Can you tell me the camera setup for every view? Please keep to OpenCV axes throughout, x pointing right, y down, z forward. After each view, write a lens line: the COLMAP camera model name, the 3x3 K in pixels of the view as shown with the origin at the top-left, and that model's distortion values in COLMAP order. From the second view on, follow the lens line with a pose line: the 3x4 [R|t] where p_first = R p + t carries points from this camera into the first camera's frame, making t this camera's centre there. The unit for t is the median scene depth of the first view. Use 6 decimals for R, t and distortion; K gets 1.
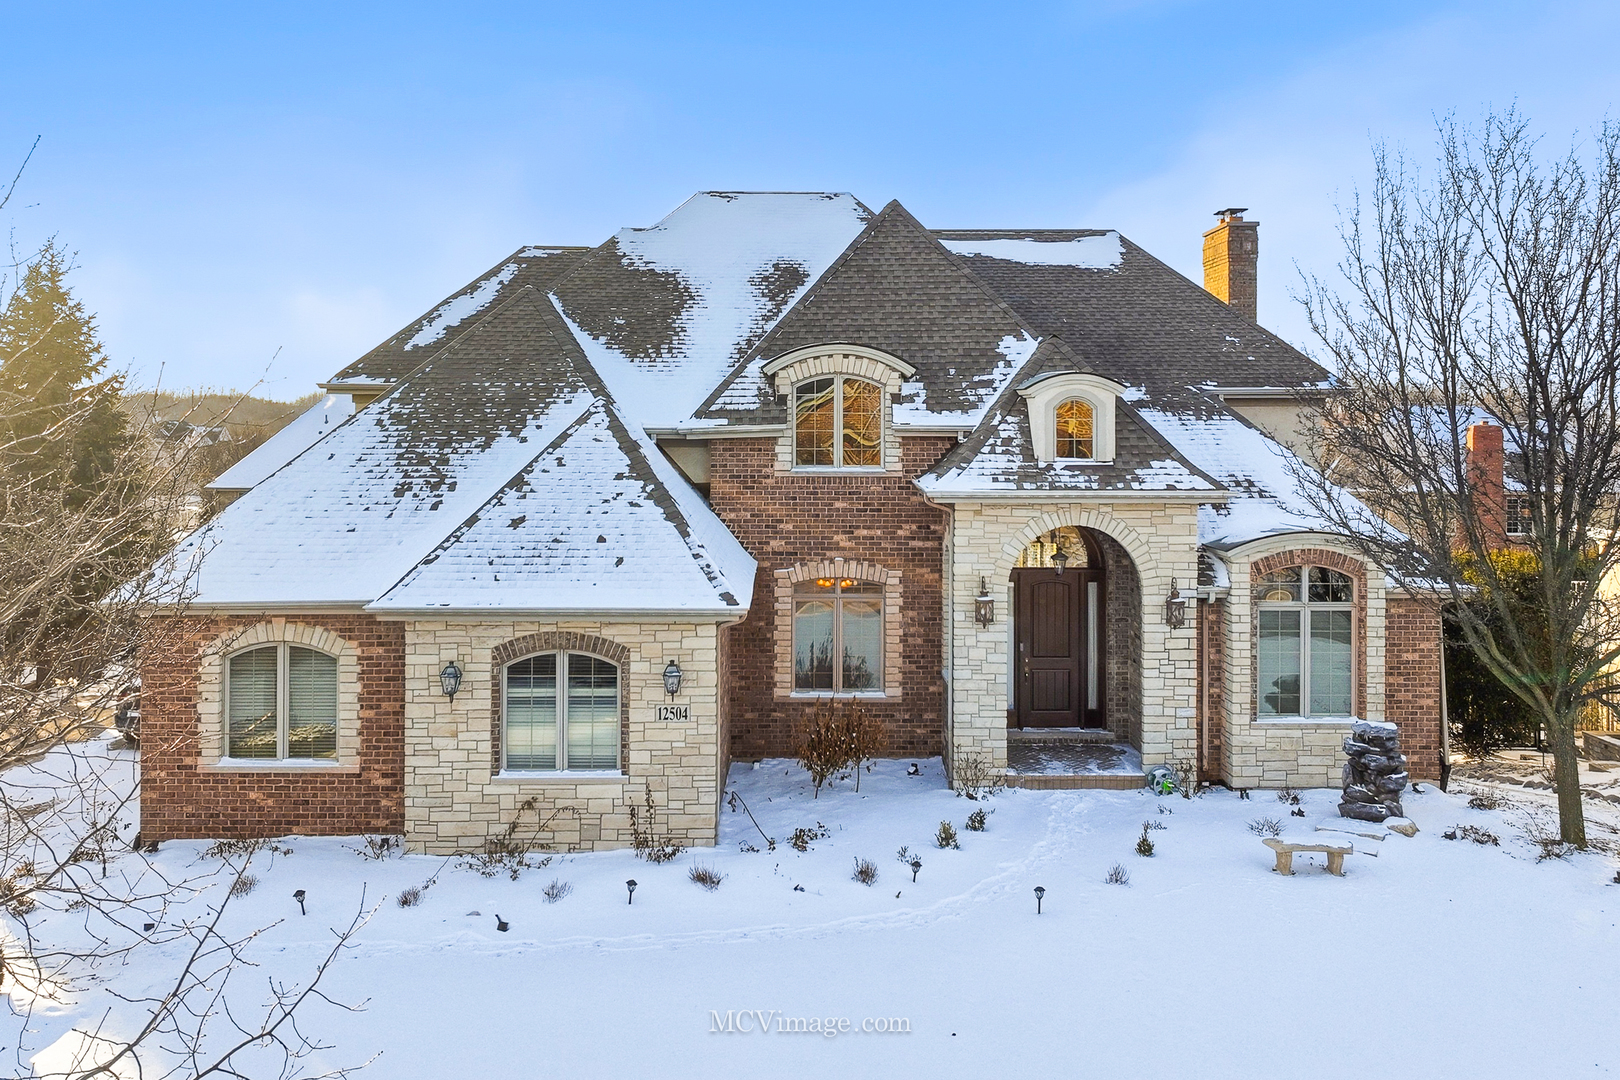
lens RADIAL K [[1347.4, 0, 806.6], [0, 1347.4, 408.5], [0, 0, 1]] dist [-0.001078, -0.005675]
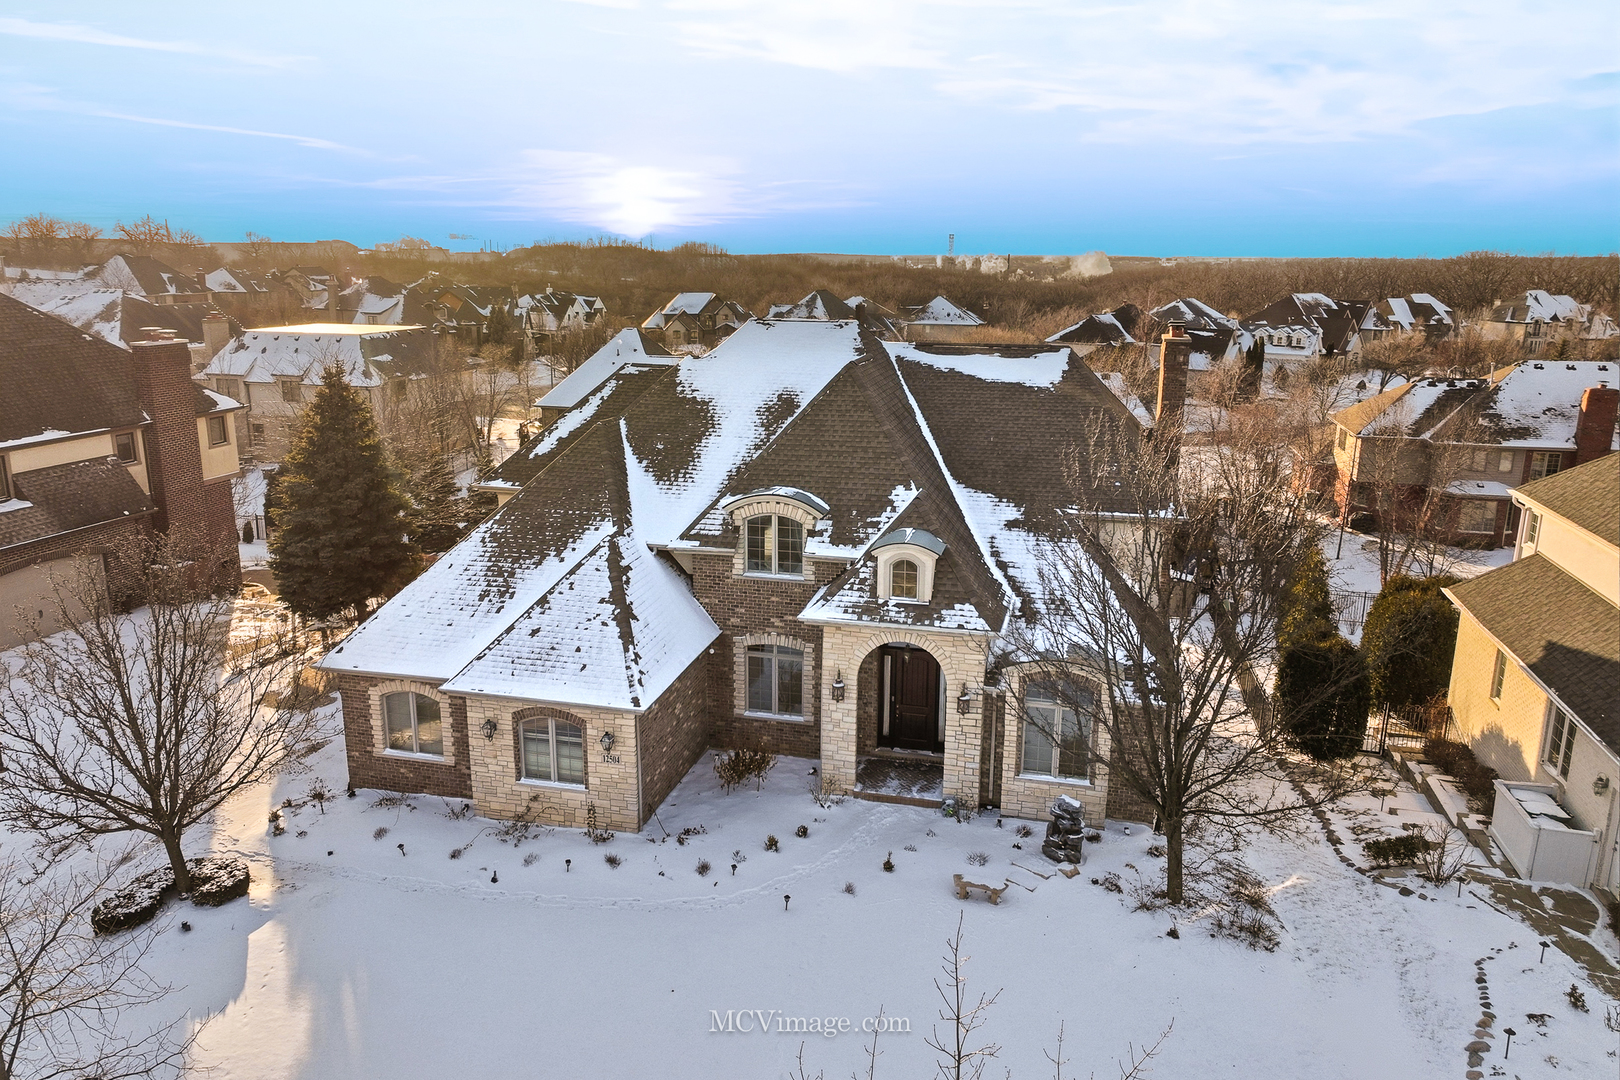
lens RADIAL K [[1139.6, 0, 806.8], [0, 1139.6, 537.6], [0, 0, 1]] dist [0.002487, 0.005713]
pose [[0.967902, 0.063432, -0.243192, 0.396894], [-0.001777, 0.969330, 0.245757, -0.335018], [0.251322, -0.237437, 0.938329, -0.183418]]
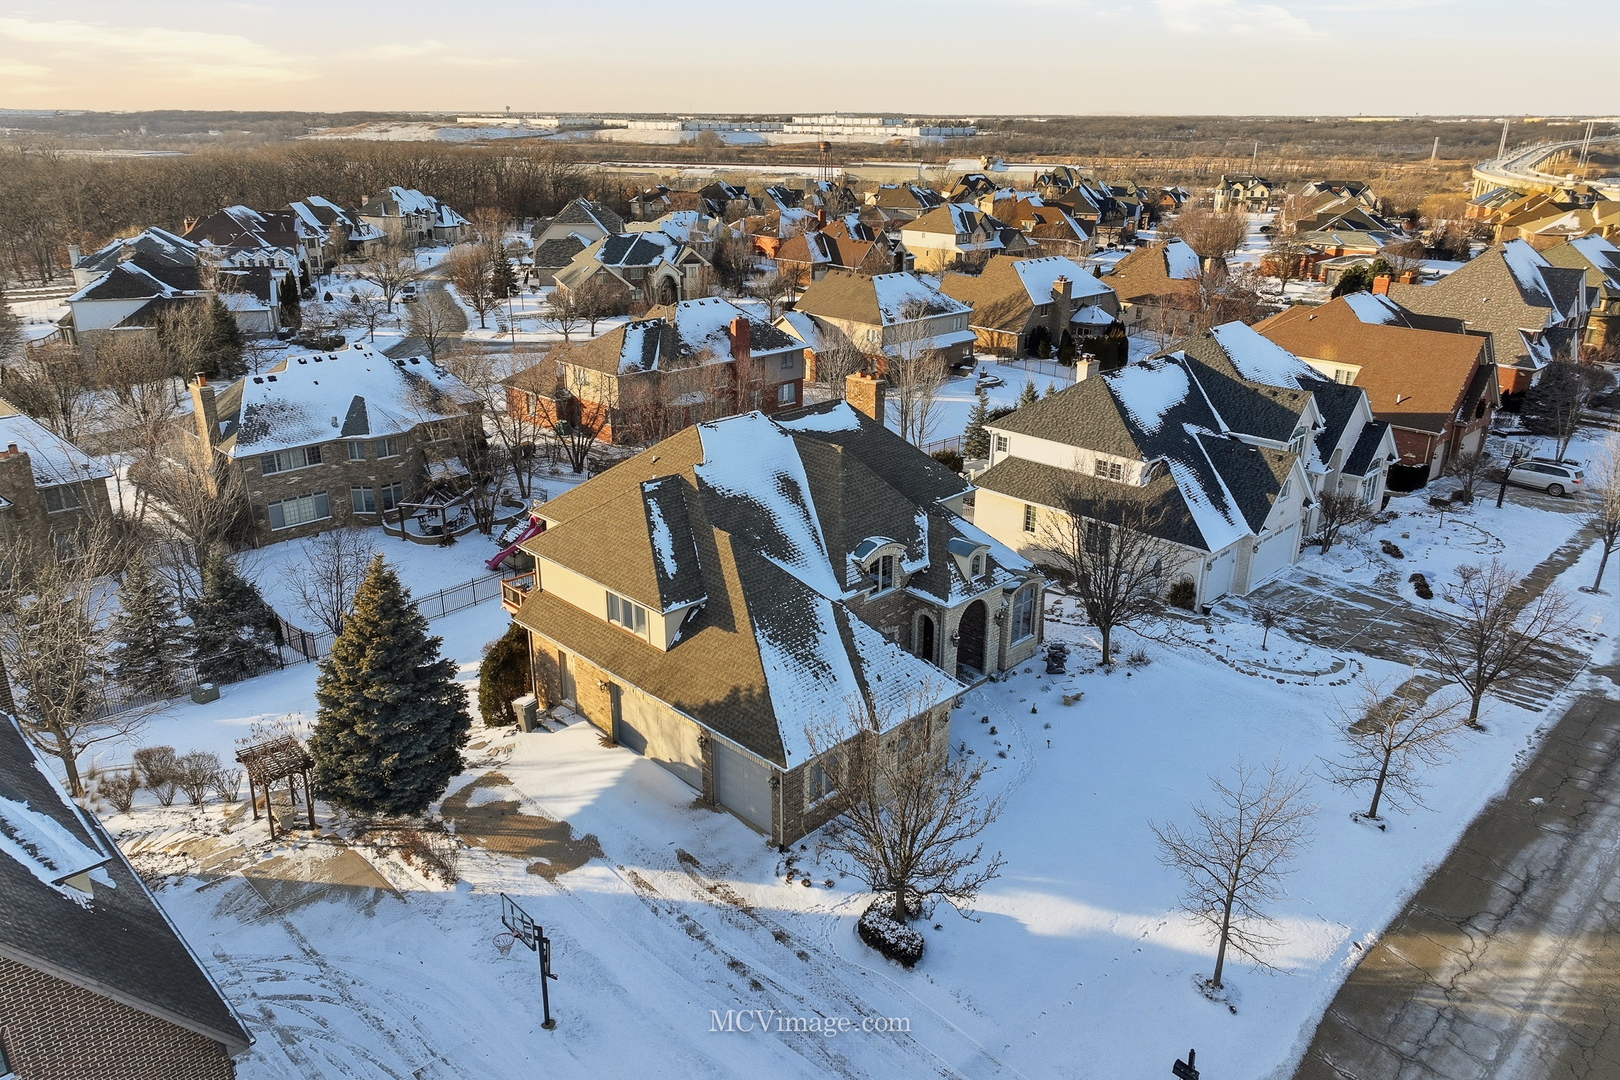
lens RADIAL K [[1139.6, 0, 817.7], [0, 1139.6, 543.3], [0, 0, 1]] dist [0.002487, 0.005713]
pose [[0.712518, -0.247003, 0.656740, -1.458196], [-0.007809, 0.933139, 0.359430, -0.816869], [-0.701610, -0.261229, 0.662950, -0.233898]]
